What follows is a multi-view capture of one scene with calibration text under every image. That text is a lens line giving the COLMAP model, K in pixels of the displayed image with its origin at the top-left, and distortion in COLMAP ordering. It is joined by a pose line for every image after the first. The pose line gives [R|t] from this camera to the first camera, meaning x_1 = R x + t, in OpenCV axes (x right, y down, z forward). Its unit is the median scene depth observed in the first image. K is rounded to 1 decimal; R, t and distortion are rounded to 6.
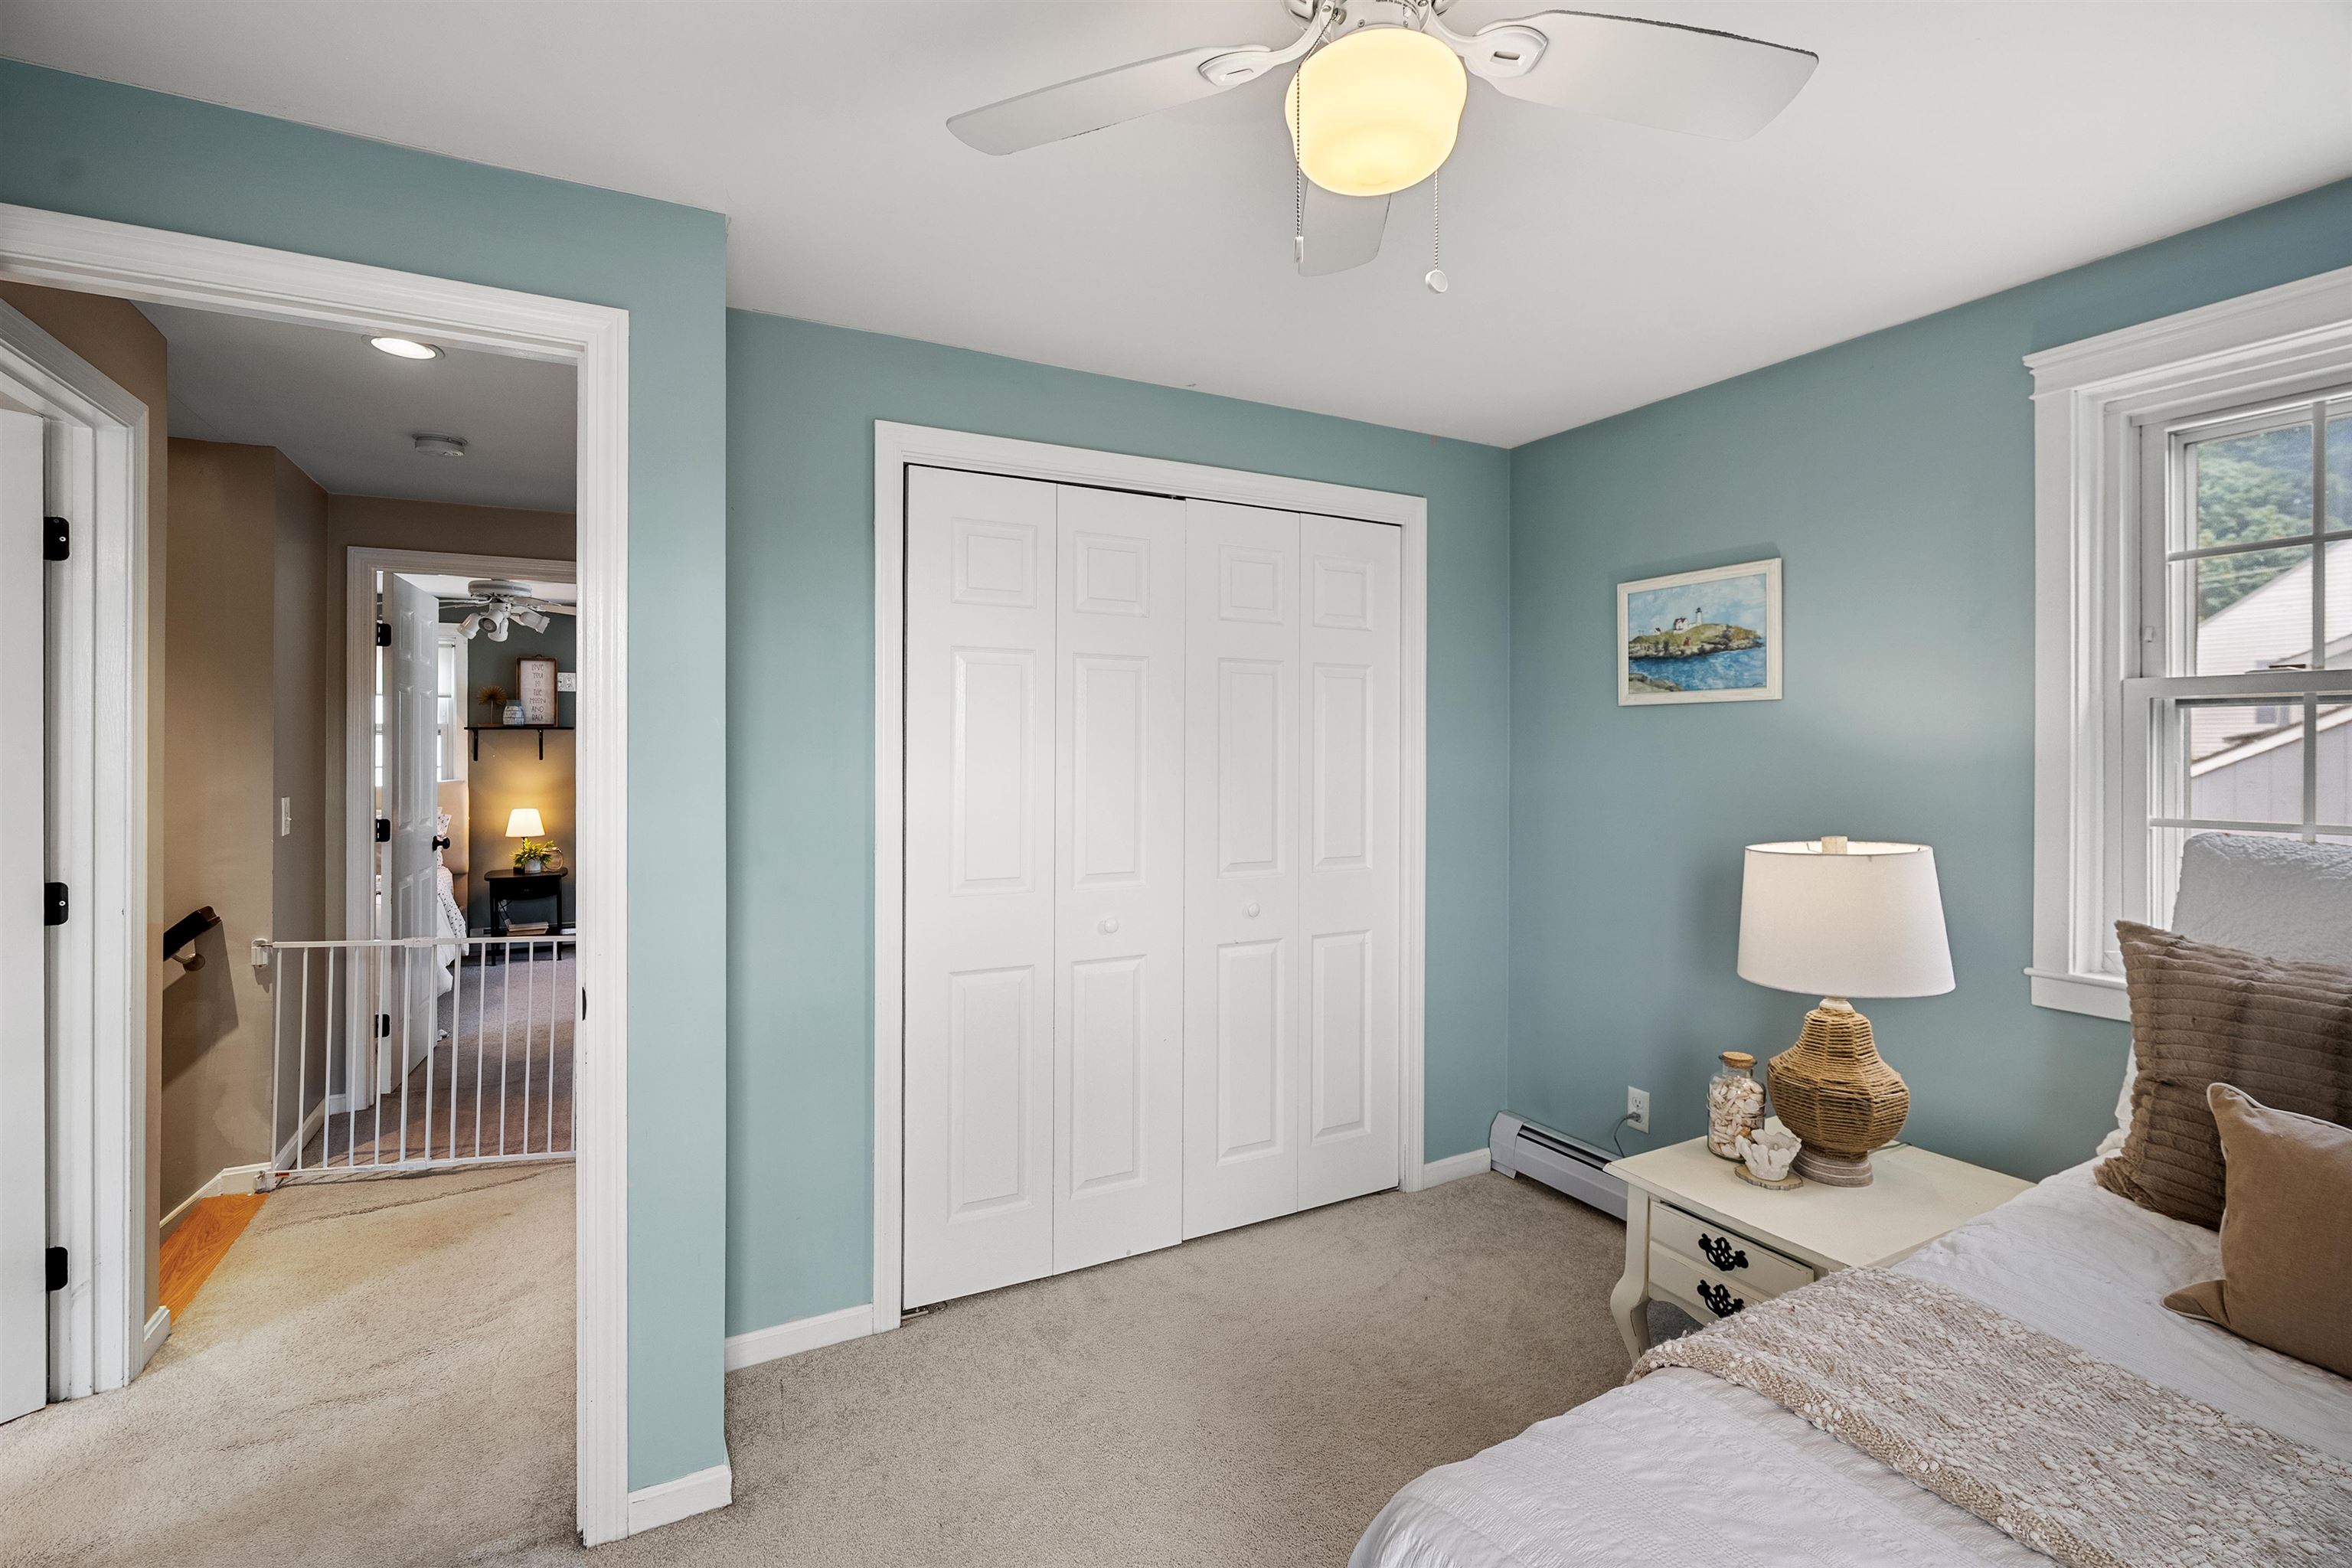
lens RADIAL K [[1075.8, 0, 1171.0], [0, 1075.8, 761.7], [0, 0, 1]] dist [-0.000834, 0.000823]
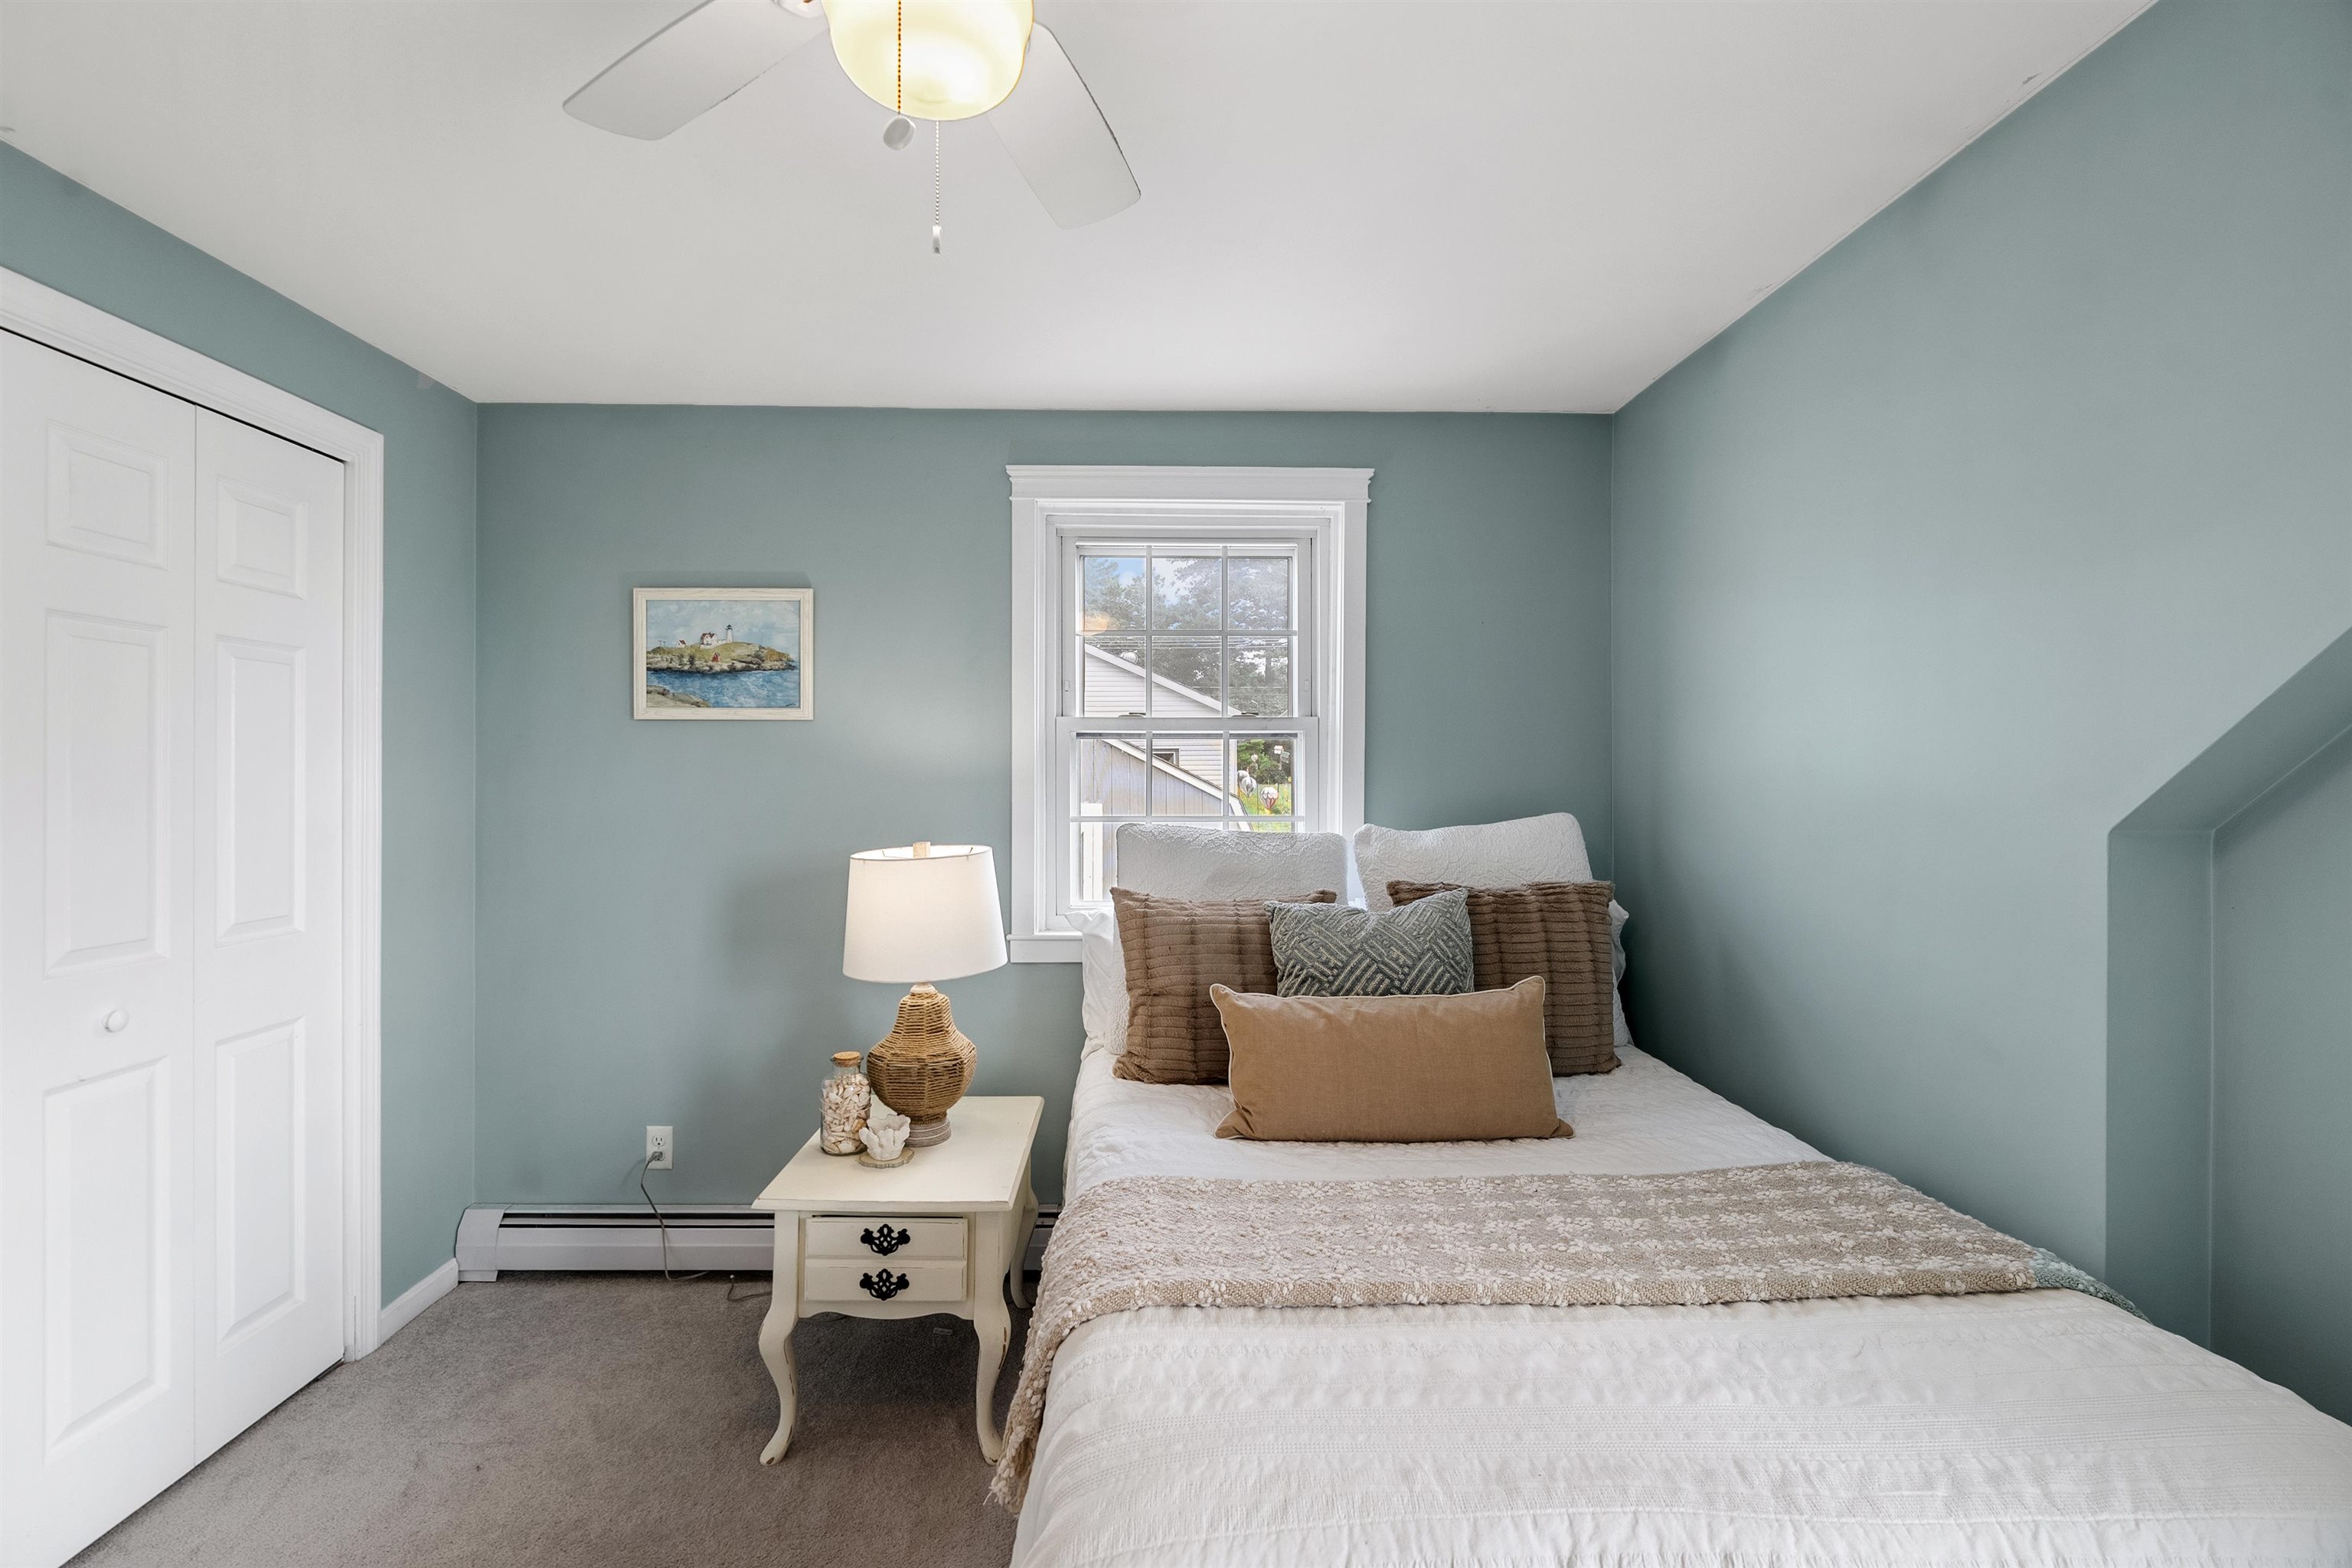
lens RADIAL K [[1061.1, 0, 1159.3], [0, 1061.1, 782.0], [0, 0, 1]] dist [-0.005185, 0.000576]
pose [[0.449998, -0.007120, 0.893001, -0.219160], [0.007945, 0.999961, 0.003969, 0.002205], [-0.892994, 0.005309, 0.450037, 0.208779]]
